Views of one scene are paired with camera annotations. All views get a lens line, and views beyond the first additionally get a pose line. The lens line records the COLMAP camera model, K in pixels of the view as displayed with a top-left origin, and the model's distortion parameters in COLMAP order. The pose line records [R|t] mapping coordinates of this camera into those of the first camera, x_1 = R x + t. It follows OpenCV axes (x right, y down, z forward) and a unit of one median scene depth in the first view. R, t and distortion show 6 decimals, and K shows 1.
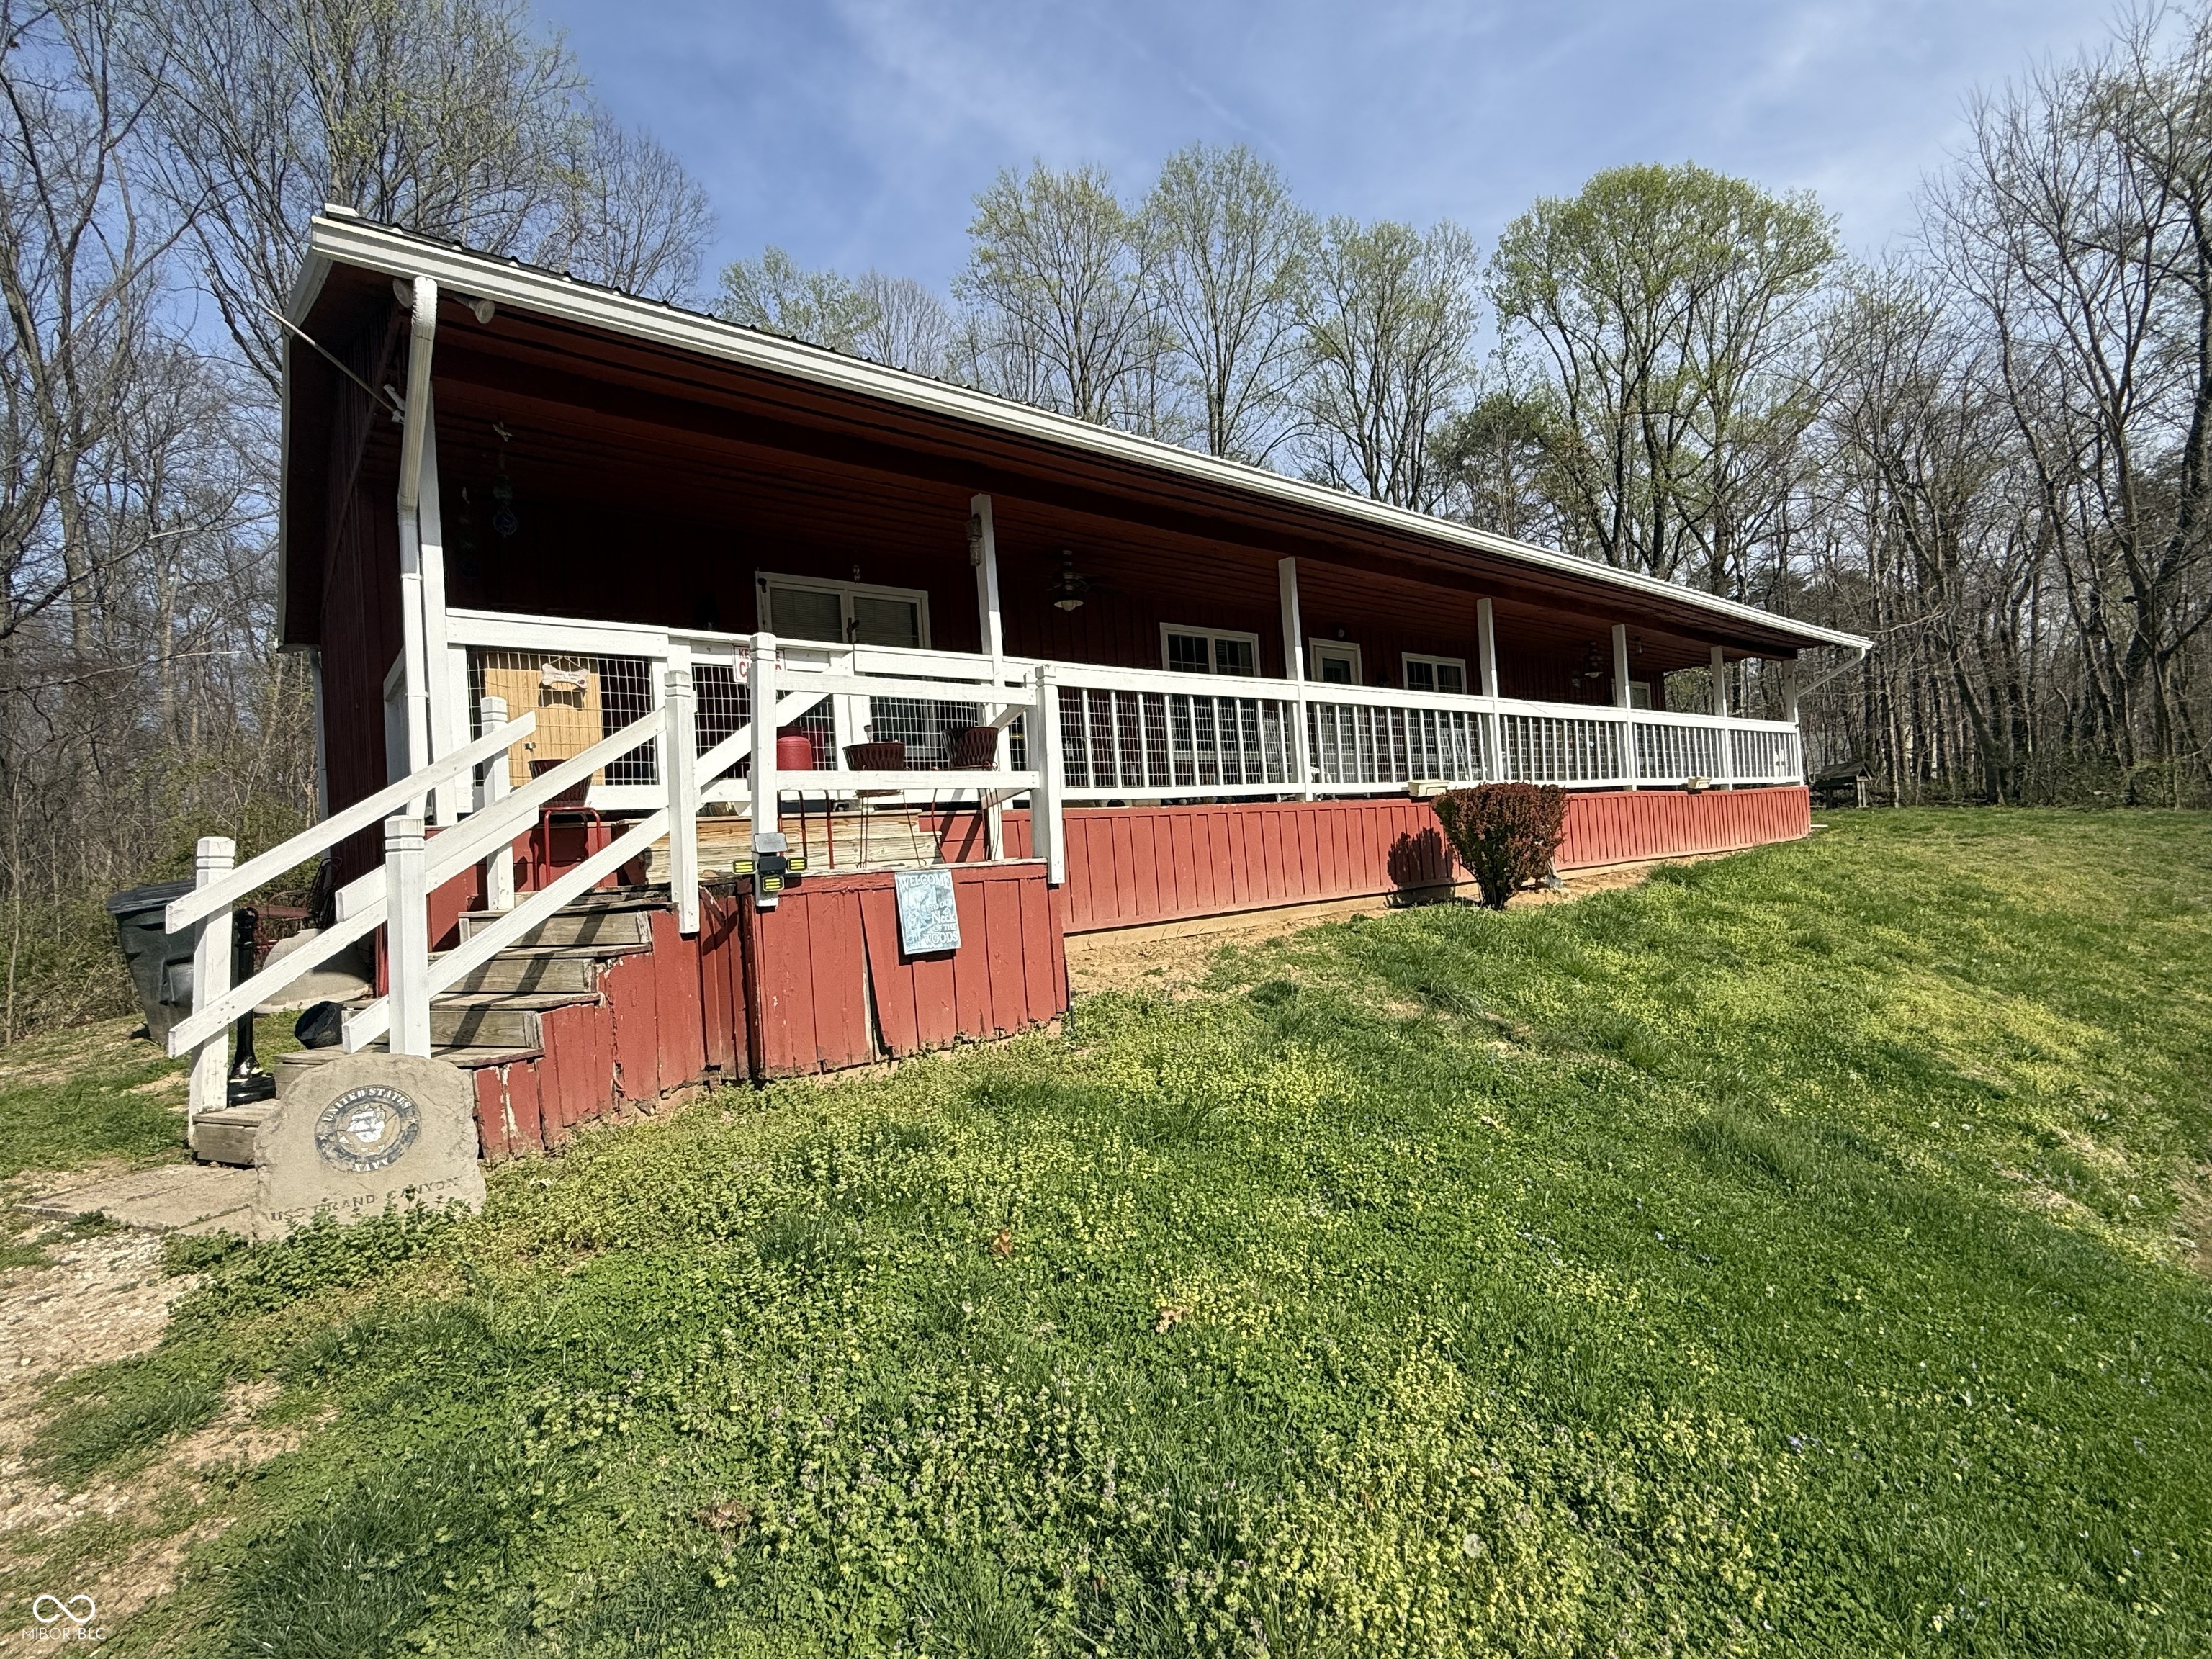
lens RADIAL K [[1046.3, 0, 1106.0], [0, 1046.3, 829.5], [0, 0, 1]] dist [-0.001039, 0.000292]
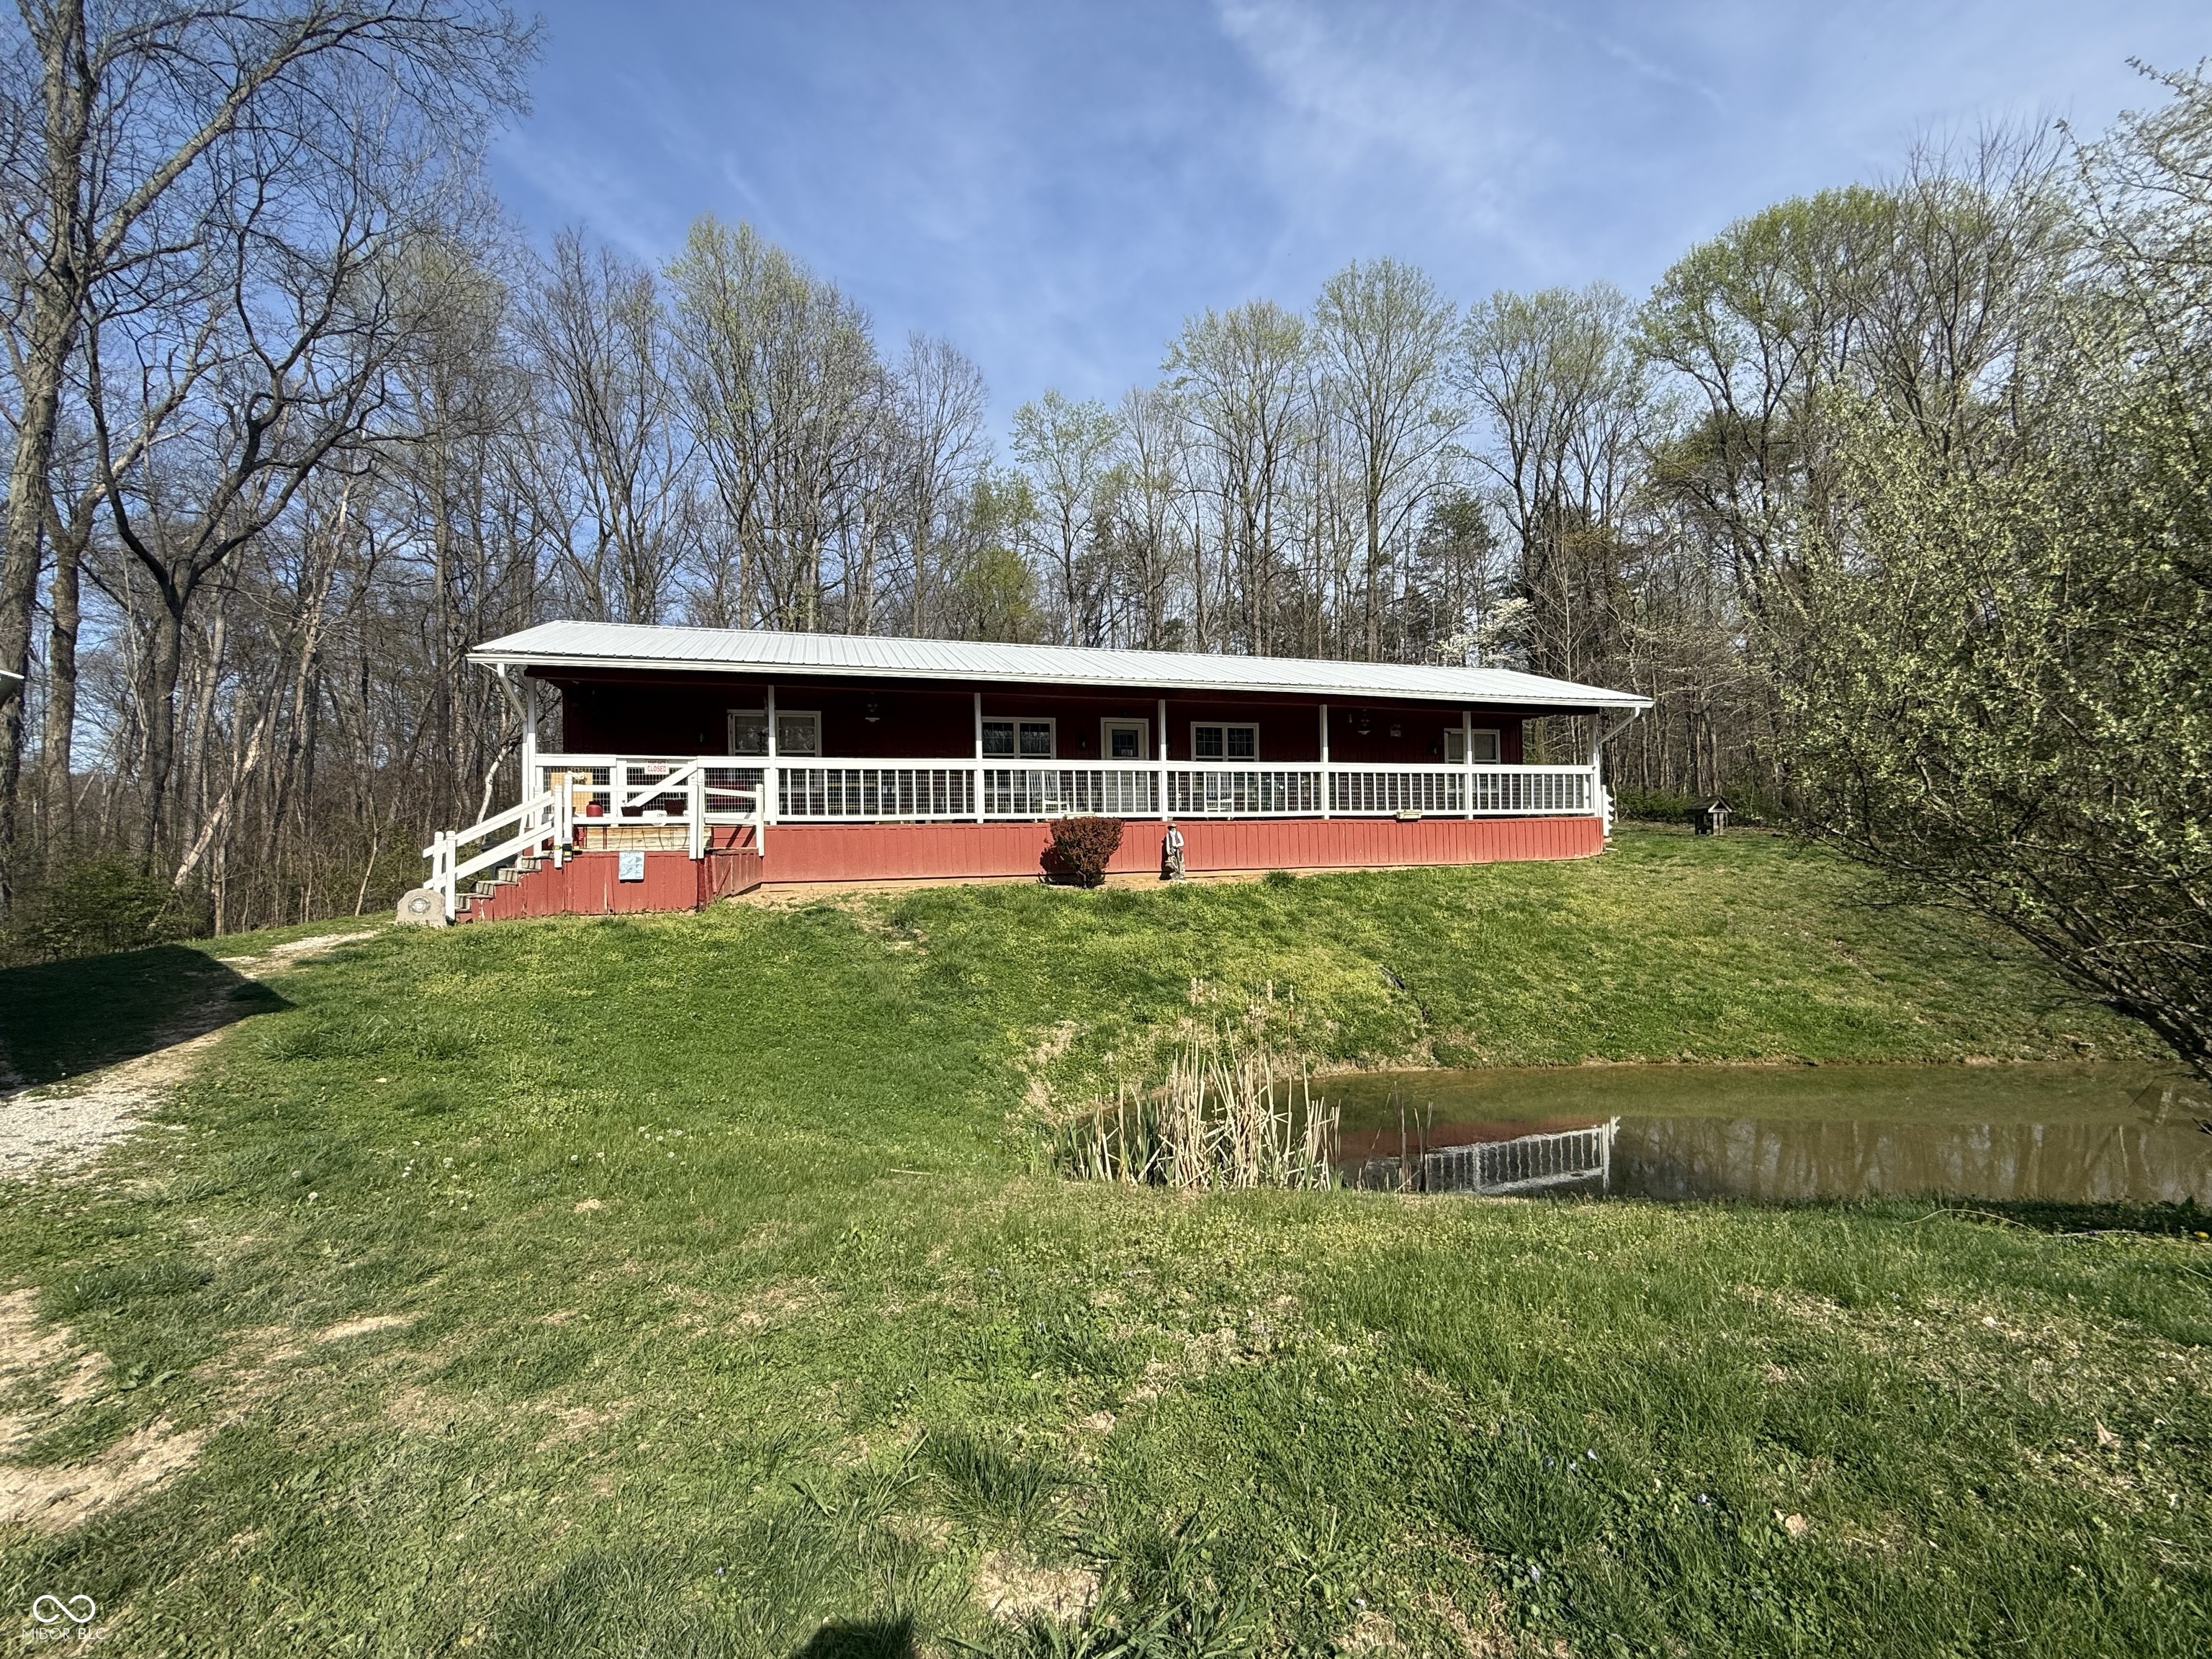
lens RADIAL K [[892.9, 0, 1096.0], [0, 892.9, 836.8], [0, 0, 1]] dist [-0.000032, -0.000221]
pose [[0.924471, 0.053431, -0.377489, 1.177446], [-0.038595, 0.998160, 0.046763, -0.101131], [0.379293, -0.028661, 0.924833, -0.488244]]
